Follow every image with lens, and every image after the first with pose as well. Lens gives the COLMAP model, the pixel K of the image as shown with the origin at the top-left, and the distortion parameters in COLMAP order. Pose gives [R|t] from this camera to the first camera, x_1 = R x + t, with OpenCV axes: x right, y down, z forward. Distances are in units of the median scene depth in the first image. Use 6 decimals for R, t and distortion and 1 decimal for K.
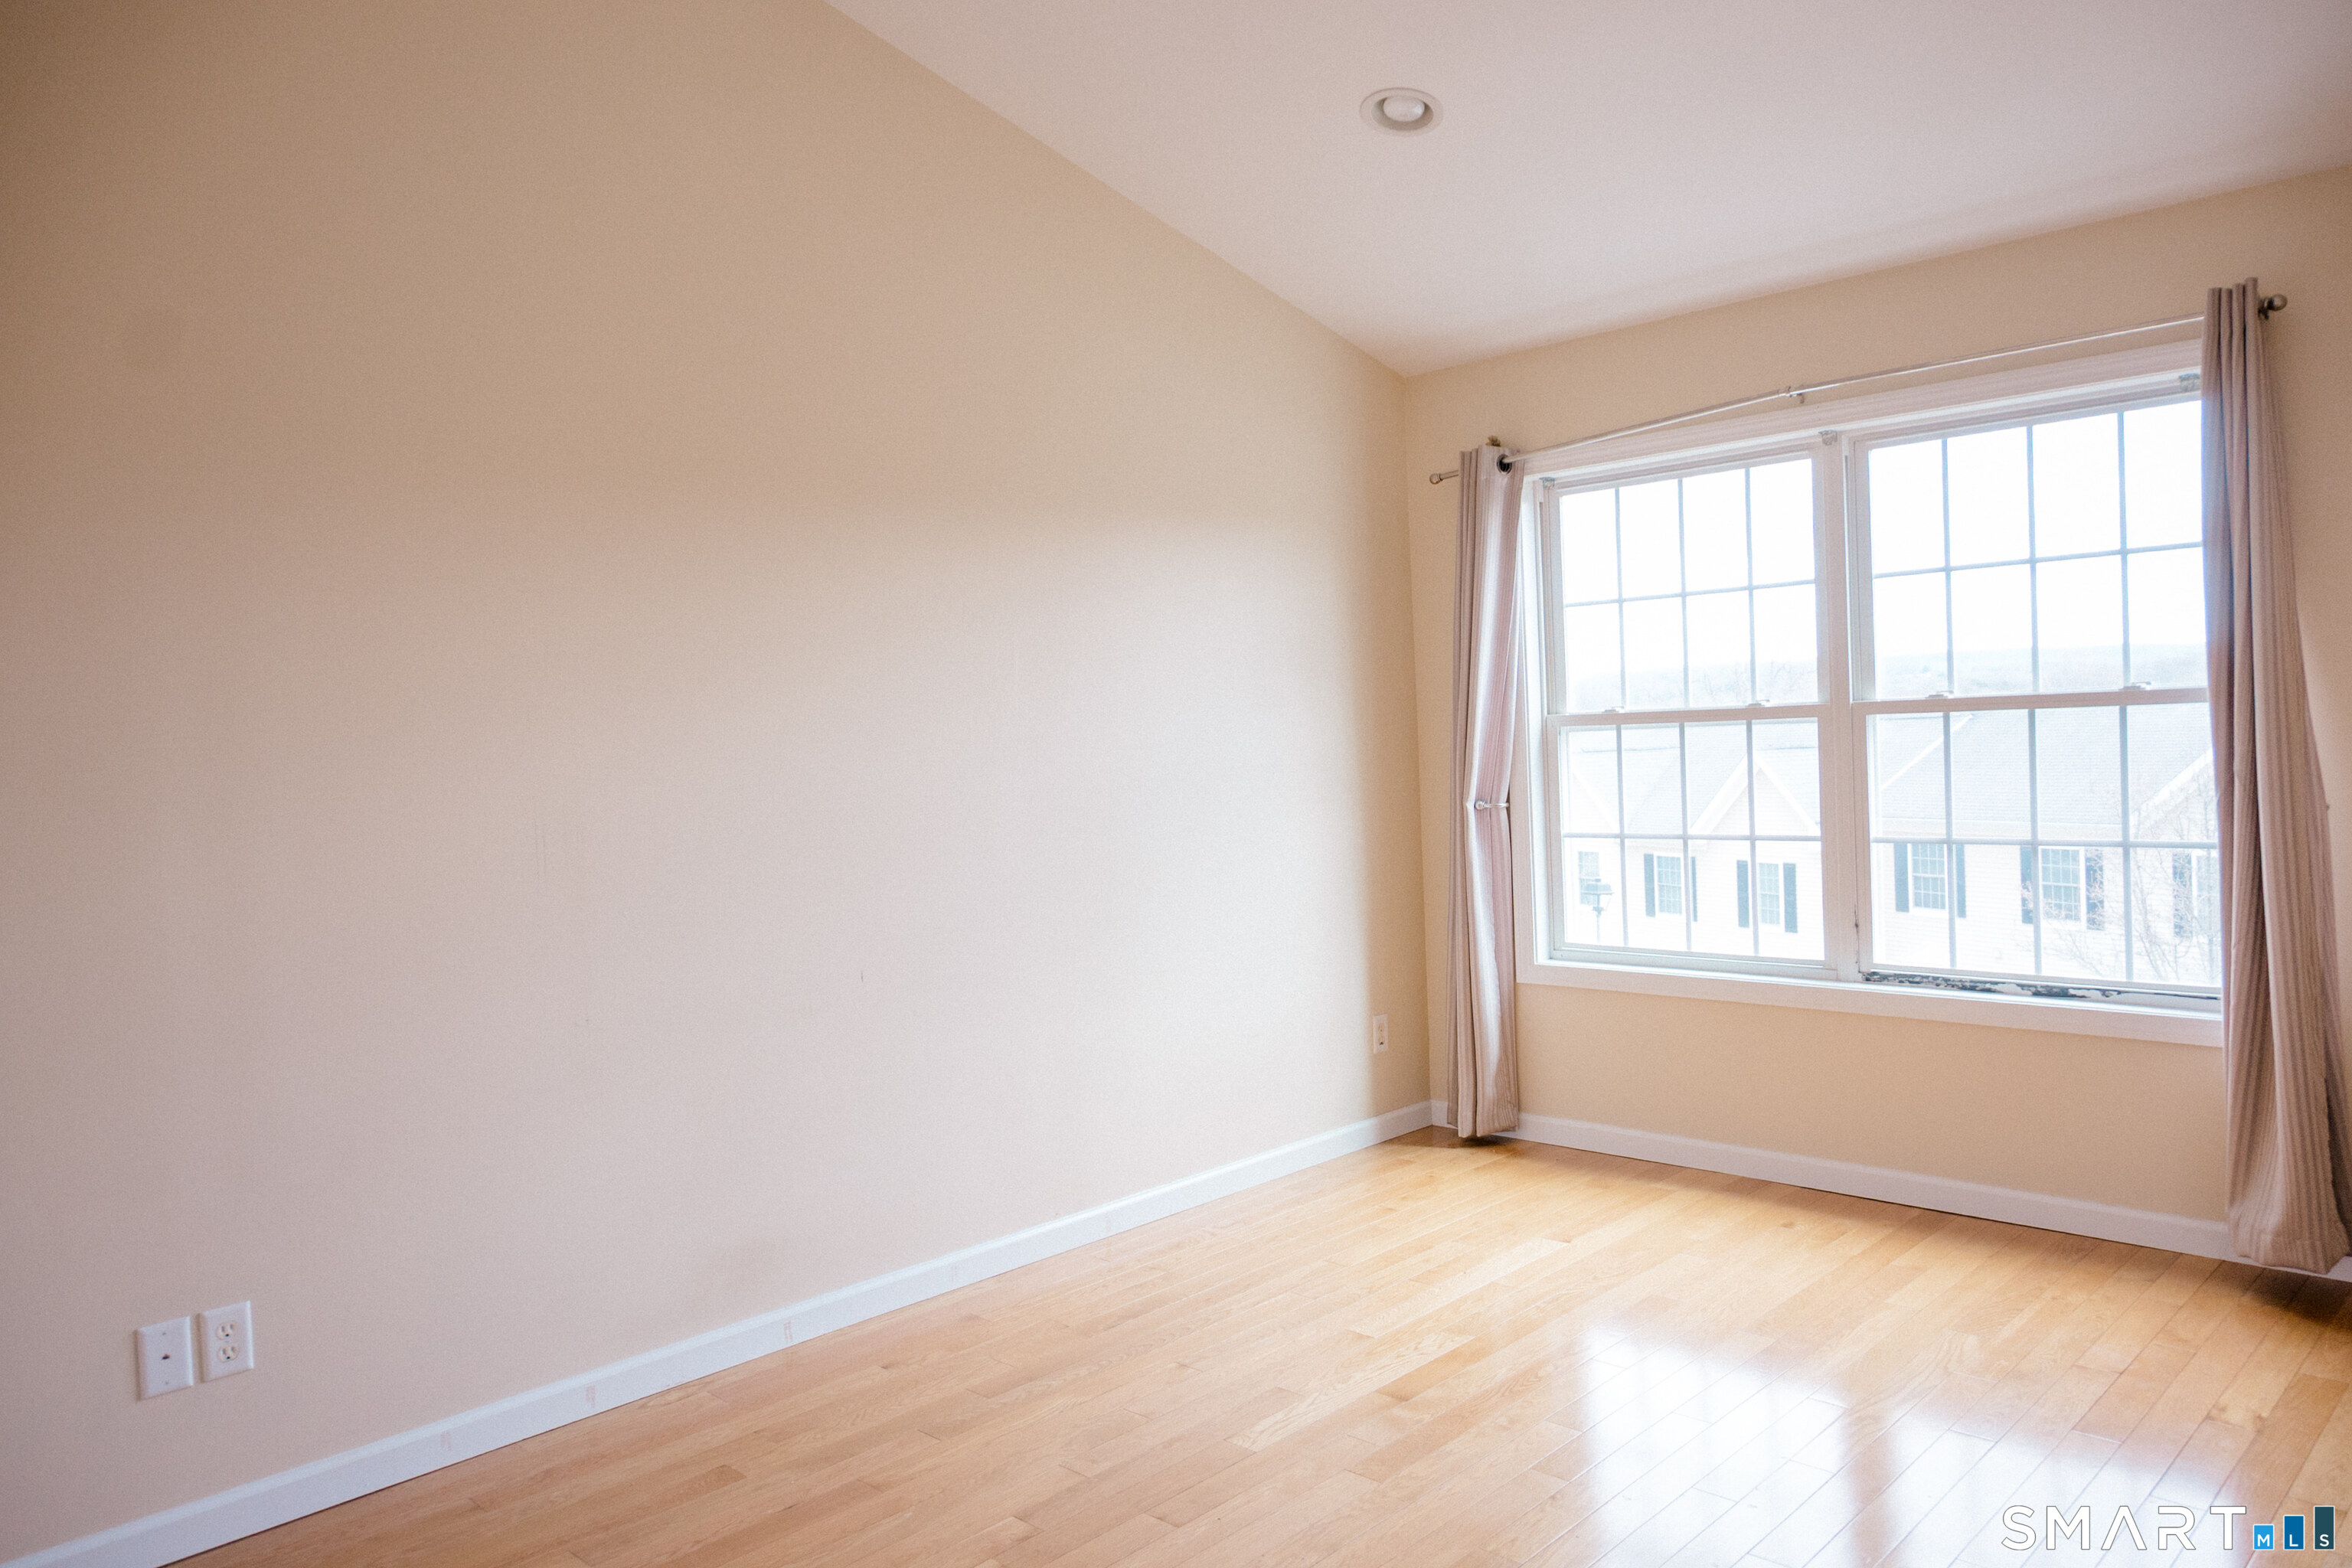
lens RADIAL K [[1615.5, 0, 1181.0], [0, 1615.5, 771.4], [0, 0, 1]] dist [0.002345, -0.000310]
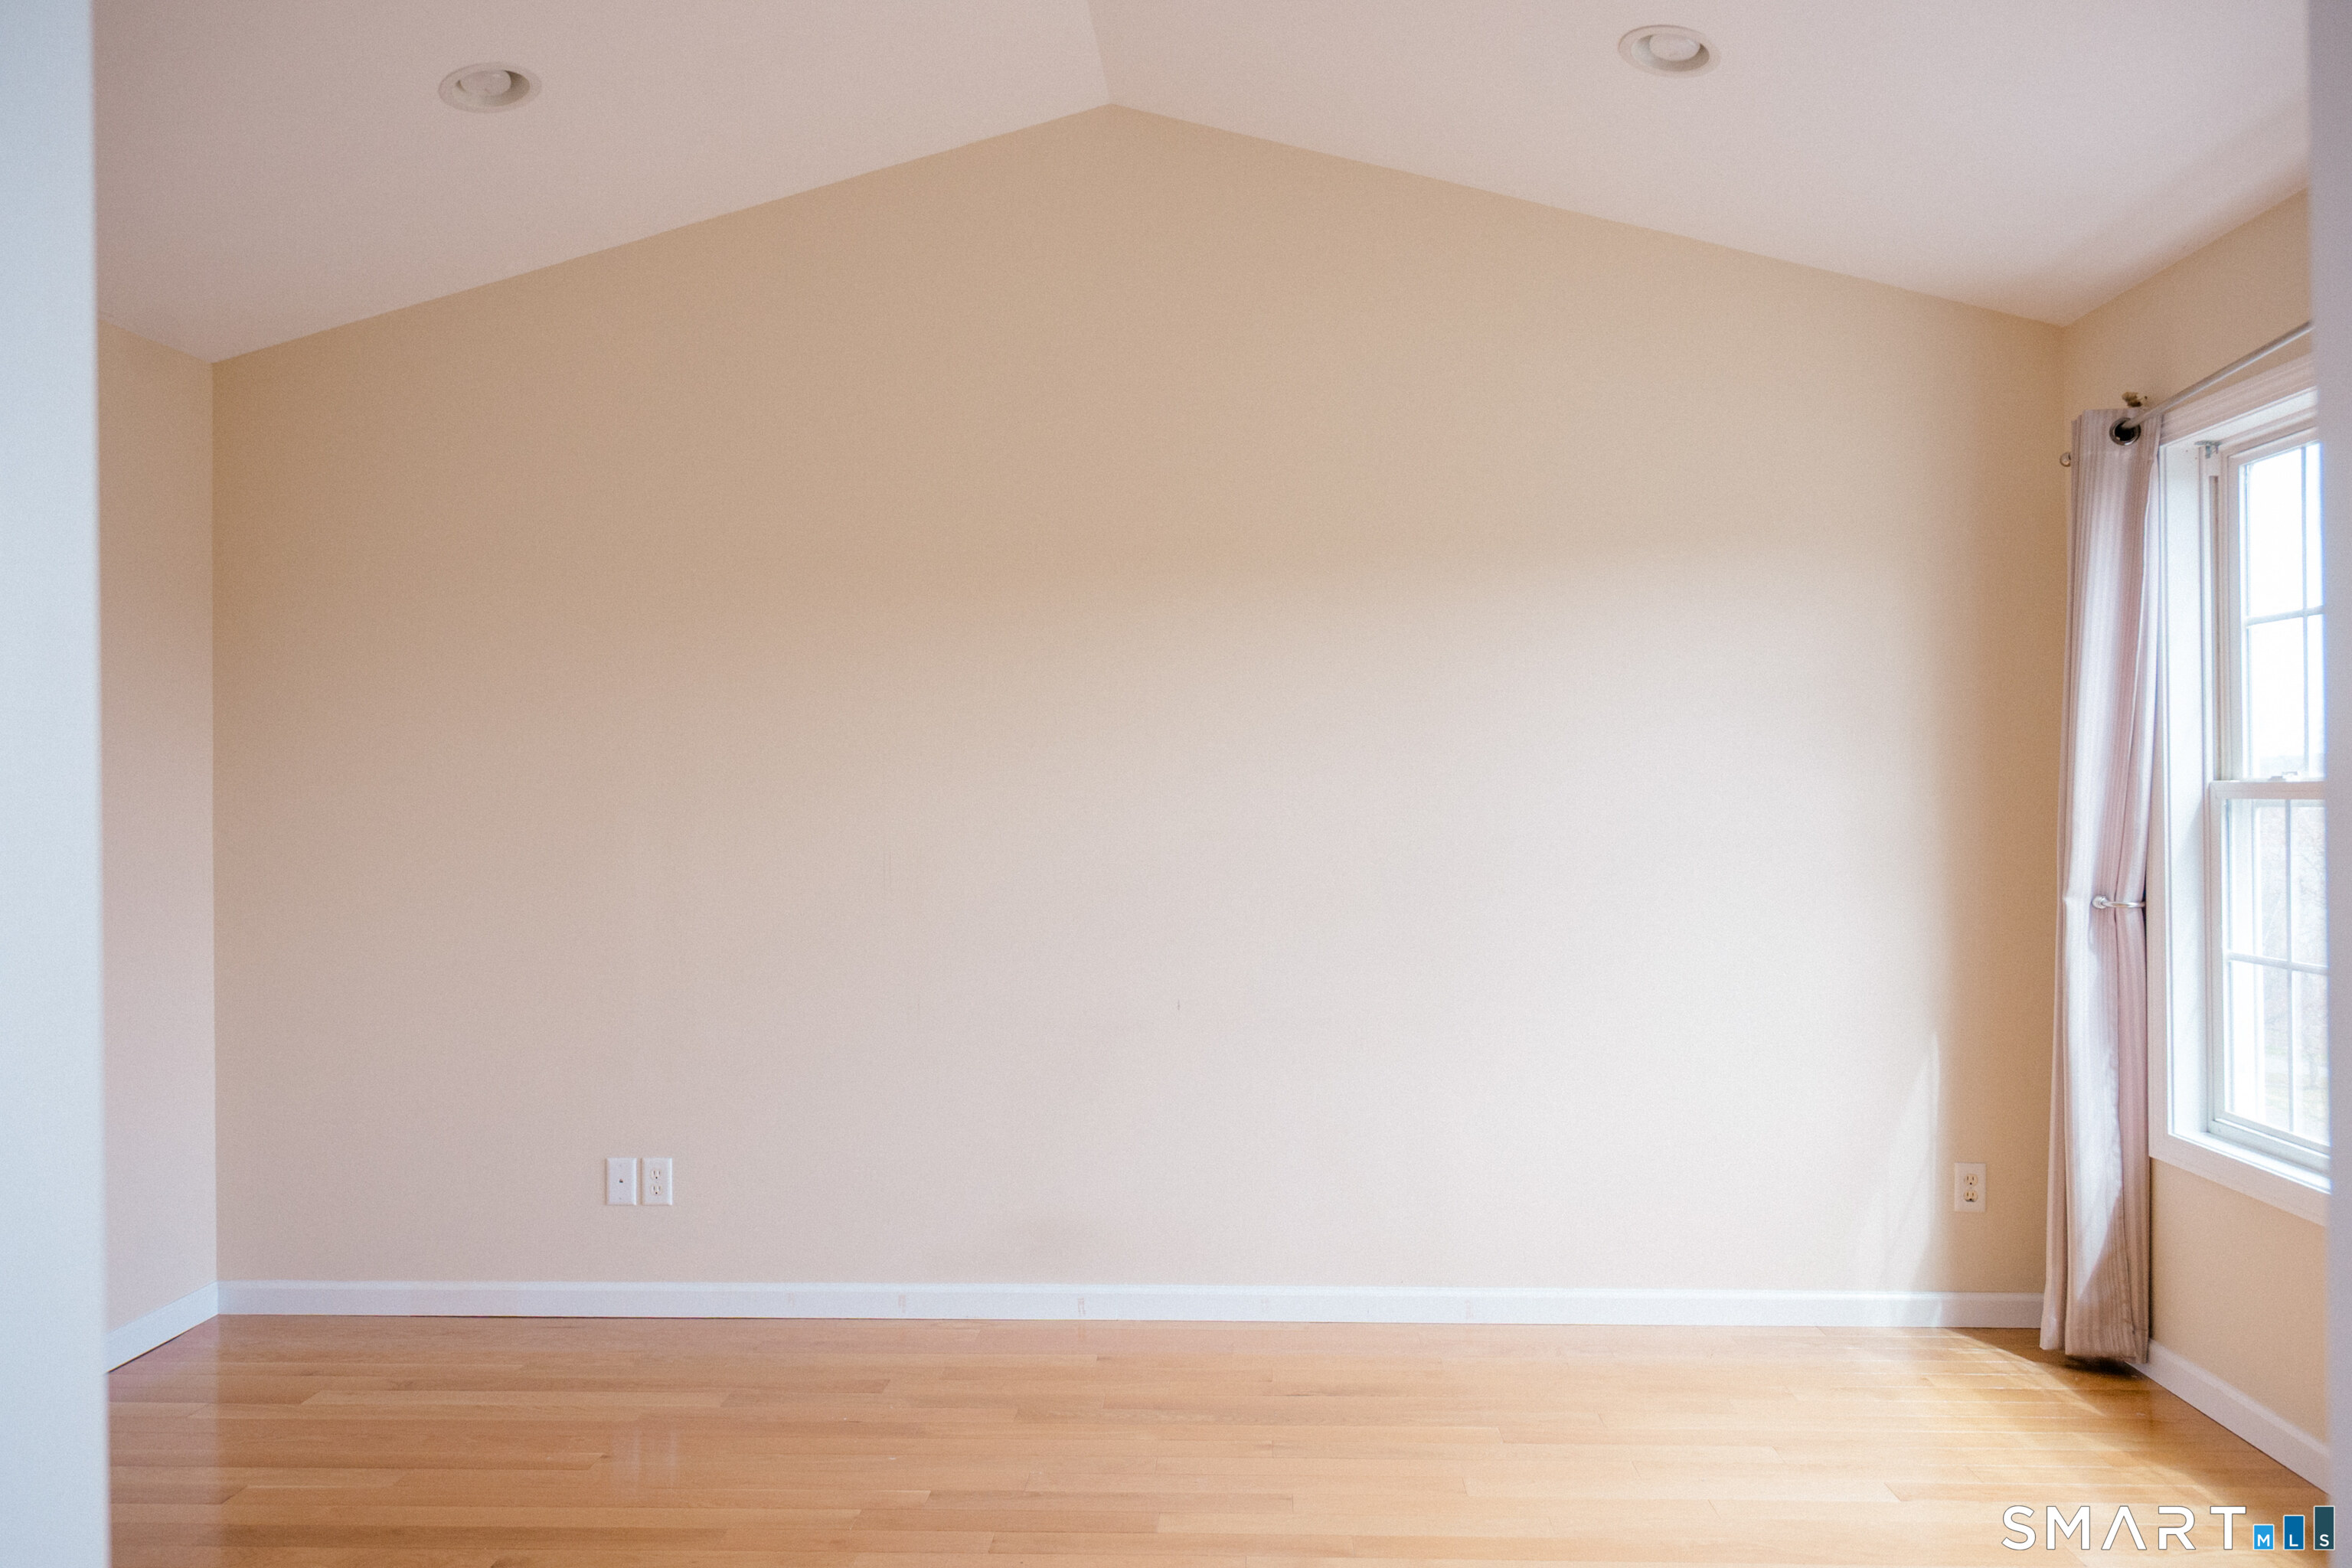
lens RADIAL K [[1615.5, 0, 1181.0], [0, 1615.5, 771.4], [0, 0, 1]] dist [0.002345, -0.000310]
pose [[0.662725, 0.027486, -0.748359, 0.466933], [-0.037954, 0.999275, 0.003091, -0.025189], [0.747901, 0.026355, 0.663287, 0.211388]]
